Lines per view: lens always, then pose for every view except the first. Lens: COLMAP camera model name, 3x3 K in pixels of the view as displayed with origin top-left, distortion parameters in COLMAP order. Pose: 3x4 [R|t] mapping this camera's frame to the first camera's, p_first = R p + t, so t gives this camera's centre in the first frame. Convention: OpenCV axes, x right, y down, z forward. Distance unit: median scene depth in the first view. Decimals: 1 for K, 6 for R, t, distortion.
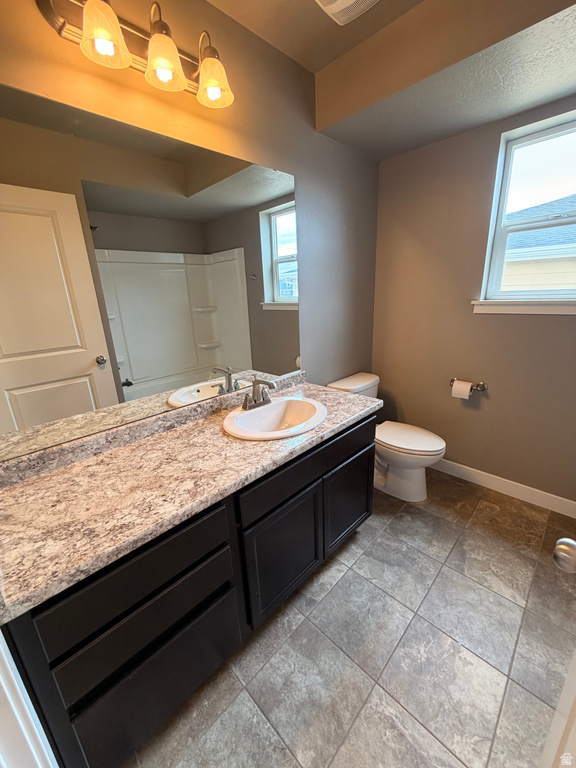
lens RADIAL K [[304.9, 0, 286.8], [0, 304.9, 385.1], [0, 0, 1]] dist [-0.001446, 0.000583]
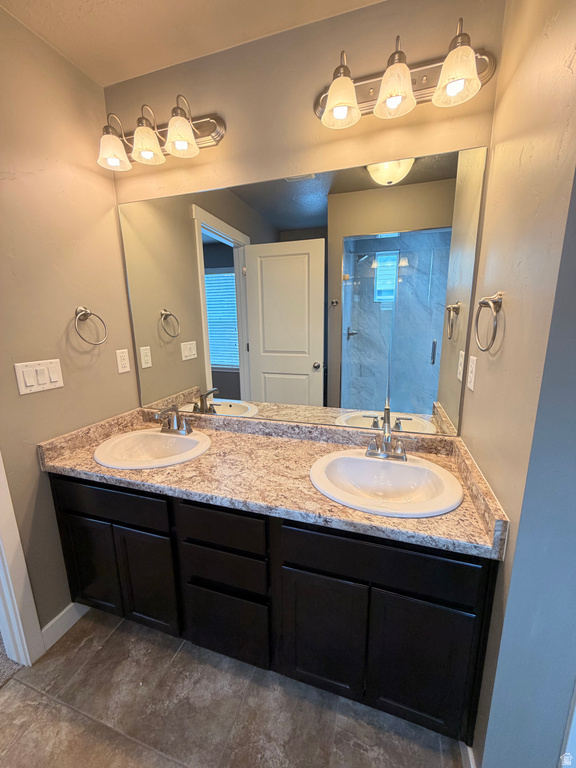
lens RADIAL K [[304.9, 0, 289.8], [0, 304.9, 378.9], [0, 0, 1]] dist [-0.001446, 0.000583]
pose [[0.463208, 0.216068, -0.859507, 0.682193], [-0.268716, 0.958412, 0.096114, -0.219787], [0.844529, 0.186443, 0.502005, 0.527651]]
